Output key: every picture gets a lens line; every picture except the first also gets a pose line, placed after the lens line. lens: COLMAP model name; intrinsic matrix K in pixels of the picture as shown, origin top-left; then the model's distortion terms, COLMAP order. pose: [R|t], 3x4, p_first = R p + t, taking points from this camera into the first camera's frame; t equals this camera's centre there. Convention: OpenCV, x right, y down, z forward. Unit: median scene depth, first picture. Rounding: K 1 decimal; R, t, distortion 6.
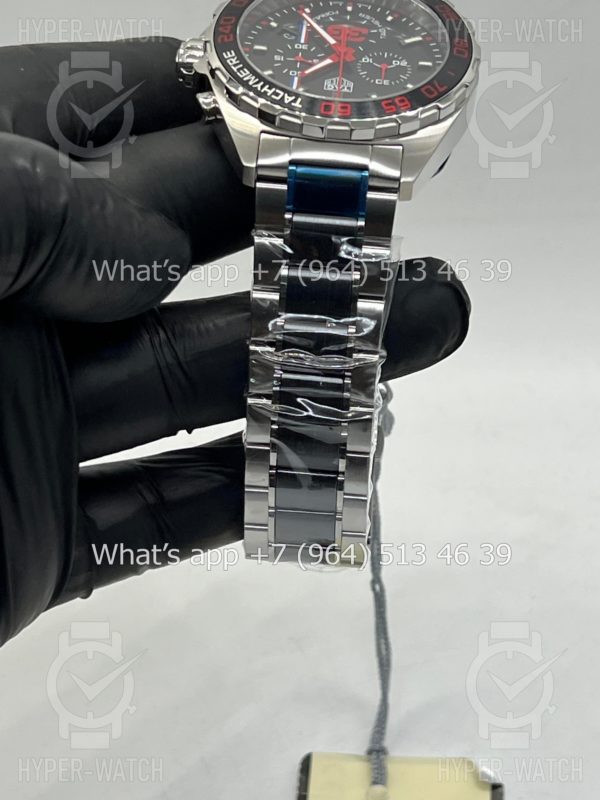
lens RADIAL K [[1916.0, 0, 298.4], [0, 1916.0, 398.0], [0, 0, 1]] dist [0.226885, 0.000000]
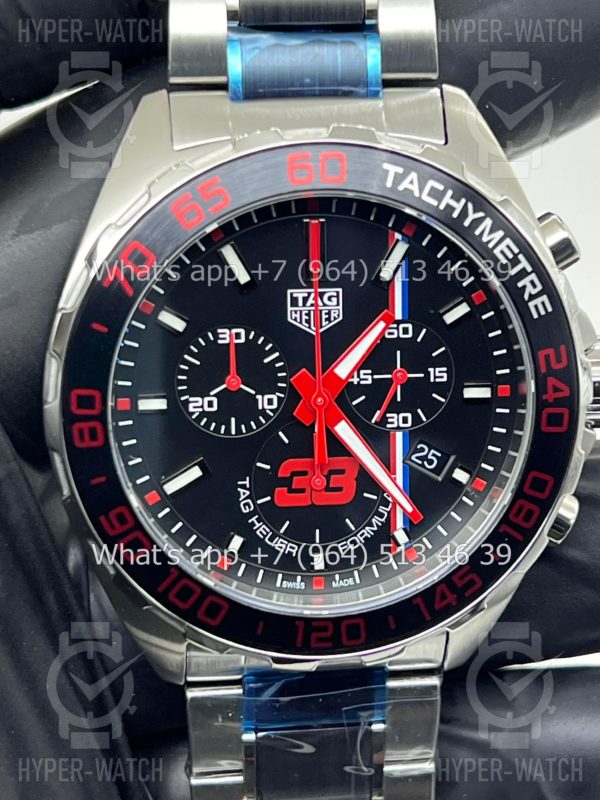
lens RADIAL K [[1916.0, 0, 301.6], [0, 1916.0, 398.3], [0, 0, 1]] dist [0.226885, 0.000000]
pose [[-0.981235, 0.135702, -0.136979, 0.100043], [-0.189643, -0.807577, 0.558439, -0.478065], [-0.034839, 0.573937, 0.818158, 0.616558]]
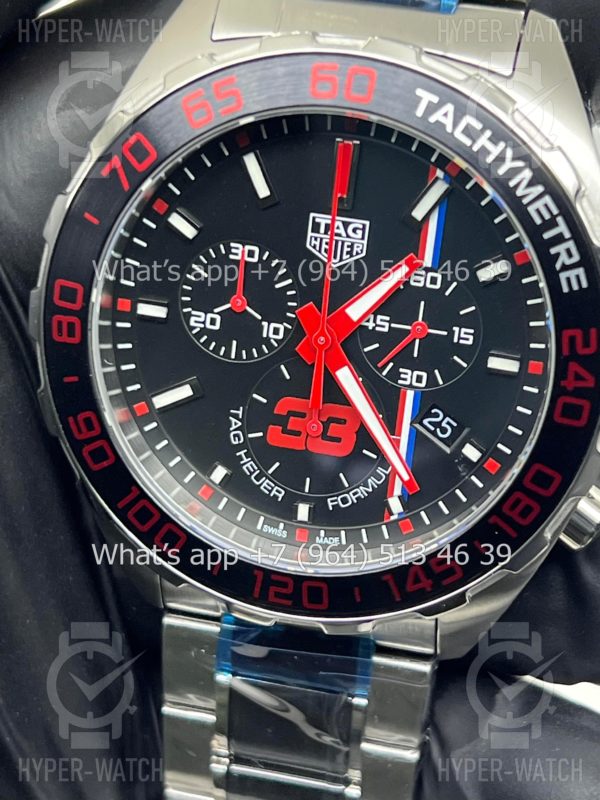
lens RADIAL K [[1916.0, 0, 297.8], [0, 1916.0, 403.6], [0, 0, 1]] dist [0.226885, 0.000000]
pose [[-0.985310, -0.054407, 0.161875, -0.047778], [0.131642, -0.845796, 0.517010, -0.447251], [0.108784, 0.530725, 0.840534, 0.653071]]
